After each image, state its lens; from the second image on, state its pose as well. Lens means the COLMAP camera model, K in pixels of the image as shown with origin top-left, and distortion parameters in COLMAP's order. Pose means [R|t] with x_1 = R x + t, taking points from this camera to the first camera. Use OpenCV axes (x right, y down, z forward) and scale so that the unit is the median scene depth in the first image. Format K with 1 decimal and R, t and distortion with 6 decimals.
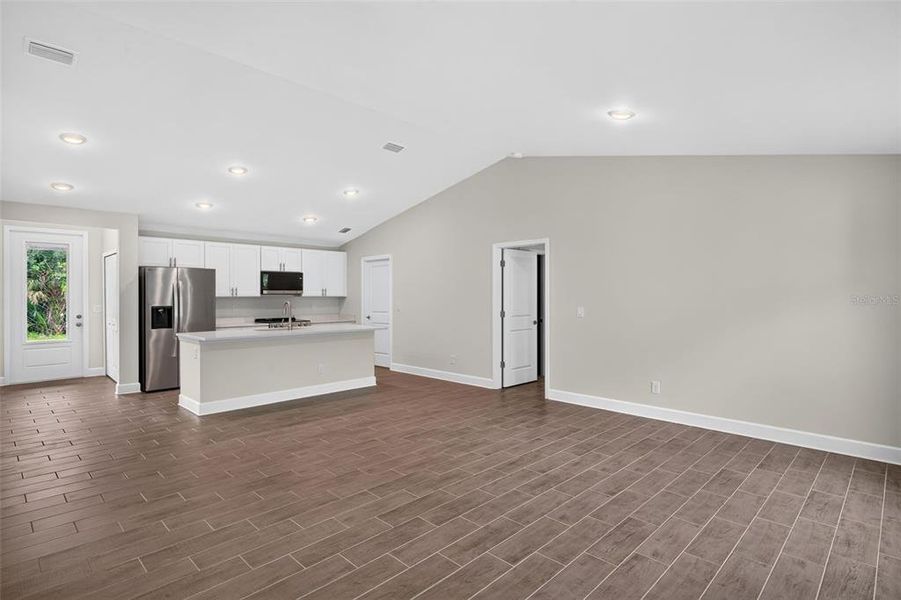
lens RADIAL K [[466.5, 0, 450.6], [0, 466.5, 297.7], [0, 0, 1]] dist [0.005560, -0.002994]
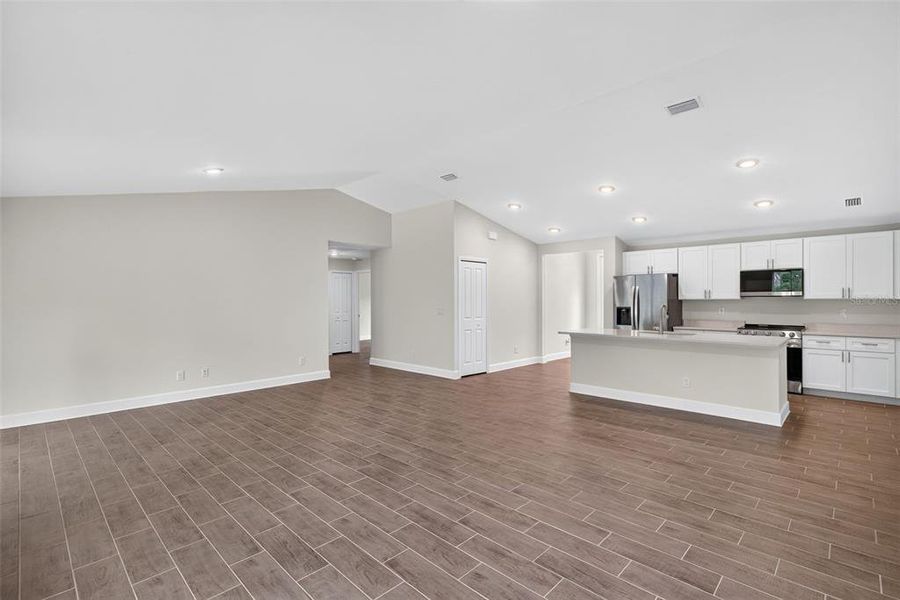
lens RADIAL K [[416.3, 0, 445.9], [0, 416.3, 300.6], [0, 0, 1]] dist [0.004483, 0.001516]
pose [[-0.004982, 0.005359, -0.999973, 0.641297], [-0.000891, 0.999985, 0.005363, -0.005625], [0.999987, 0.000918, -0.004977, 0.688727]]
